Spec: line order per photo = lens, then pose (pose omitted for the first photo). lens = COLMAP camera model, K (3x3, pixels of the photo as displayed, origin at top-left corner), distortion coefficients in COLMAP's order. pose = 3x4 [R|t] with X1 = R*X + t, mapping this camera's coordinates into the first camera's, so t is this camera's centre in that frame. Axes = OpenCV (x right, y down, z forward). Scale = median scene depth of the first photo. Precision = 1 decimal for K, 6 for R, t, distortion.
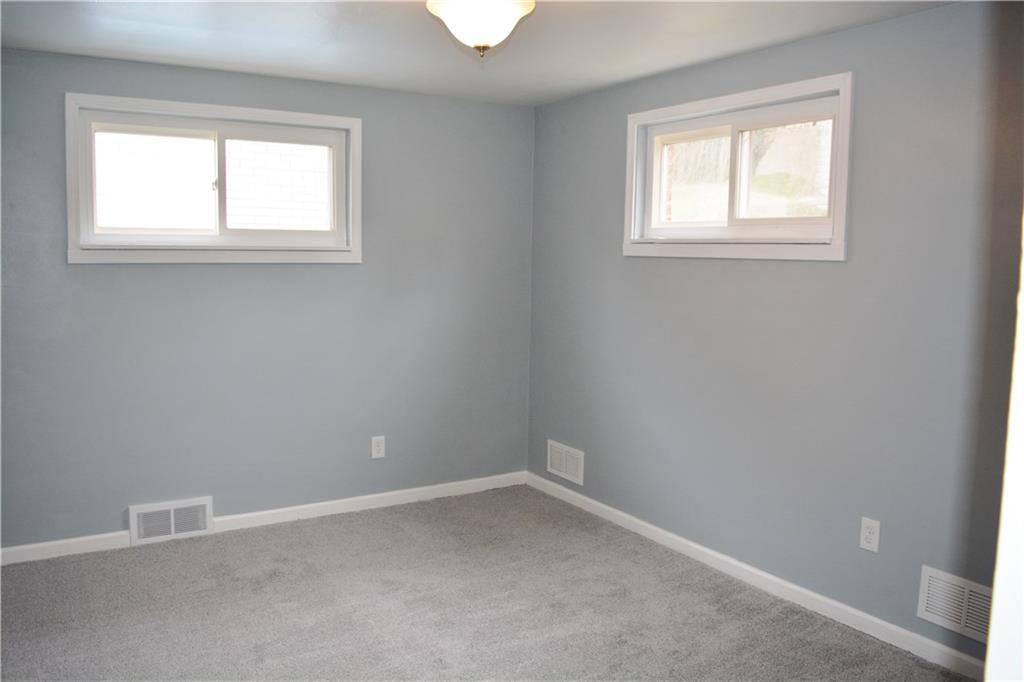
lens RADIAL K [[805.1, 0, 512.0], [0, 805.1, 341.0], [0, 0, 1]] dist [-0.086778, 0.009037]
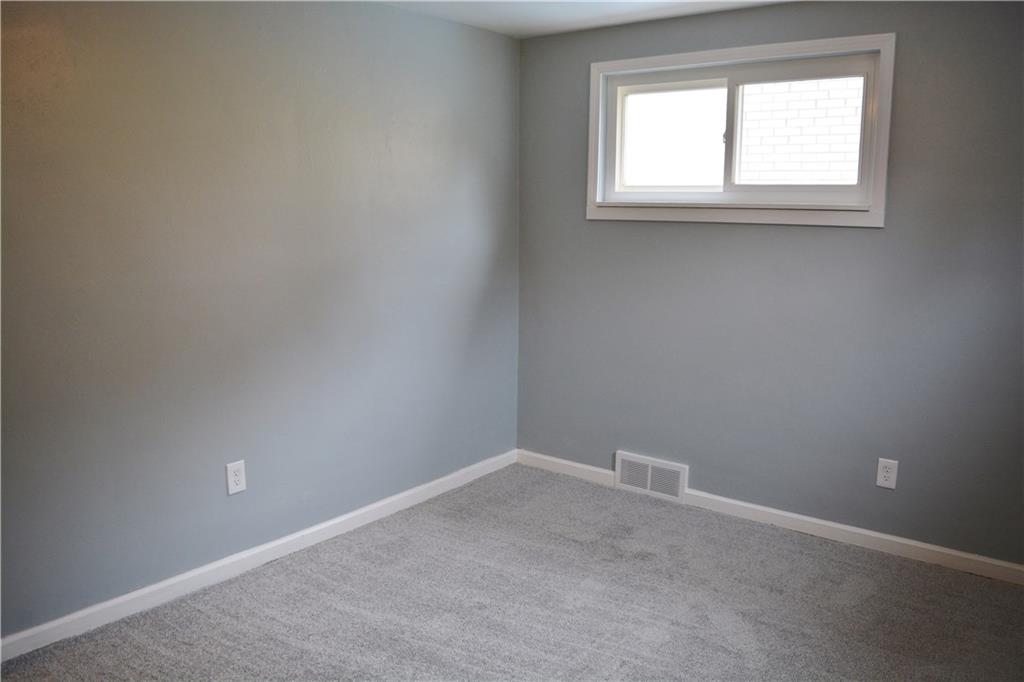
lens RADIAL K [[825.1, 0, 512.0], [0, 825.1, 341.0], [0, 0, 1]] dist [-0.104152, 0.000809]
pose [[0.323965, 0.148685, -0.934312, 0.464470], [-0.096262, 0.987628, 0.123791, -0.056868], [0.941159, 0.049835, 0.334269, 0.467772]]
